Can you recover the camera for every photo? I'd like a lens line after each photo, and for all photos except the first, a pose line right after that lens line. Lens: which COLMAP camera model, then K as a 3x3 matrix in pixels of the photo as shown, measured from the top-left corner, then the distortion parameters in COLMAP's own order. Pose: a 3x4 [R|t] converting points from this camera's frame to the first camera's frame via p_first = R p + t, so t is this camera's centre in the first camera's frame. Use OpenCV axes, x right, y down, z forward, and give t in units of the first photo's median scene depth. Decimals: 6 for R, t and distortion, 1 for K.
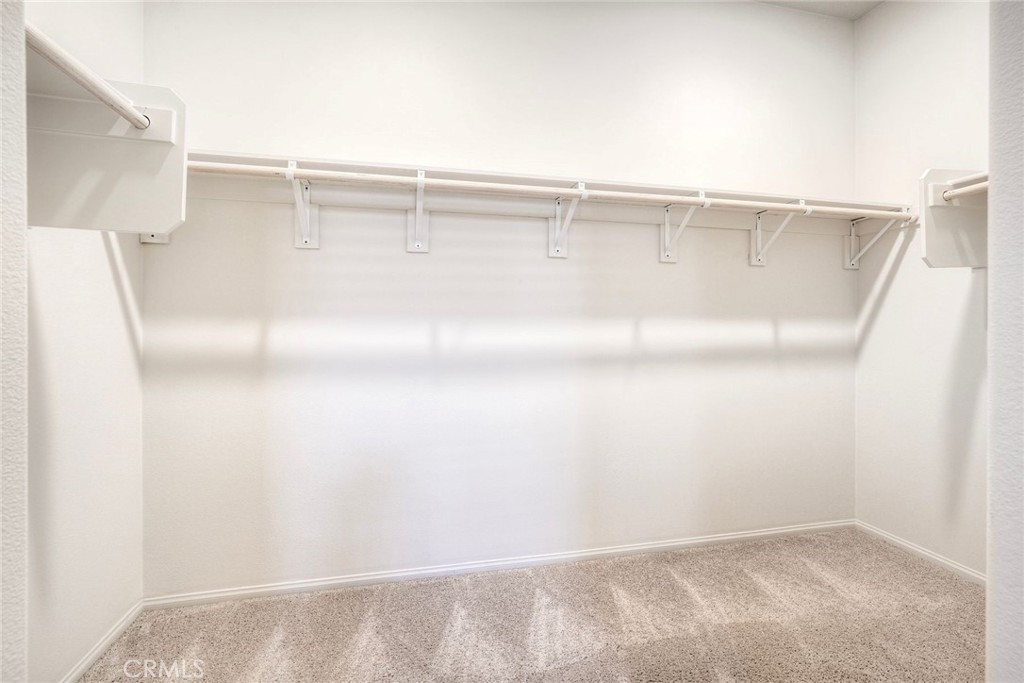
lens RADIAL K [[465.8, 0, 507.1], [0, 465.8, 337.7], [0, 0, 1]] dist [-0.007647, 0.000445]
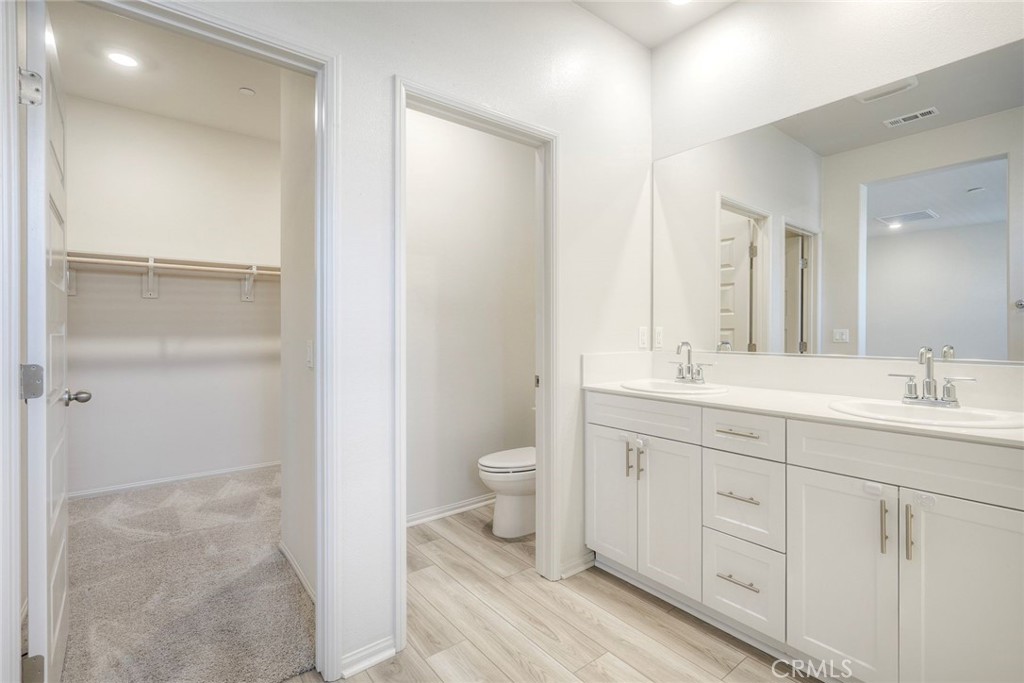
lens RADIAL K [[465.8, 0, 523.5], [0, 465.8, 336.5], [0, 0, 1]] dist [-0.007647, 0.000445]
pose [[0.889194, -0.011150, 0.457394, 0.253660], [0.019660, 0.999711, -0.013850, 0.009893], [-0.457108, 0.021307, 0.889156, -1.167466]]
